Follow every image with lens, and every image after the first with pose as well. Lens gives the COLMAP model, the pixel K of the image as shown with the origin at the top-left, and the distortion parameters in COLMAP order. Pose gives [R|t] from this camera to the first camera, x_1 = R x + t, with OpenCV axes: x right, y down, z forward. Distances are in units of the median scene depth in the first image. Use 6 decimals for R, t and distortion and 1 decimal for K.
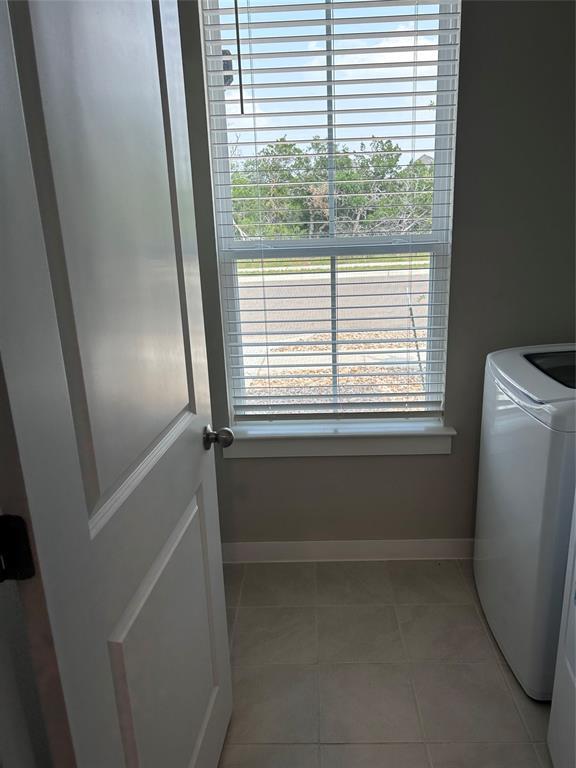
lens RADIAL K [[583.7, 0, 291.2], [0, 583.7, 385.1], [0, 0, 1]] dist [0.050750, -0.057244]
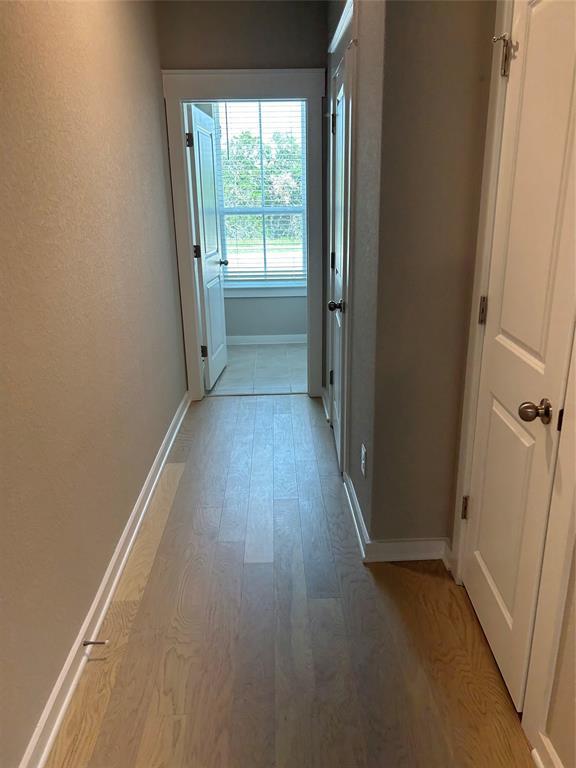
lens RADIAL K [[583.7, 0, 288.2], [0, 583.7, 378.6], [0, 0, 1]] dist [0.050750, -0.057244]
pose [[0.998143, 0.009877, 0.060101, 0.002079], [-0.010363, 0.999916, 0.007788, 0.033880], [-0.060019, -0.008396, 0.998162, -0.110045]]
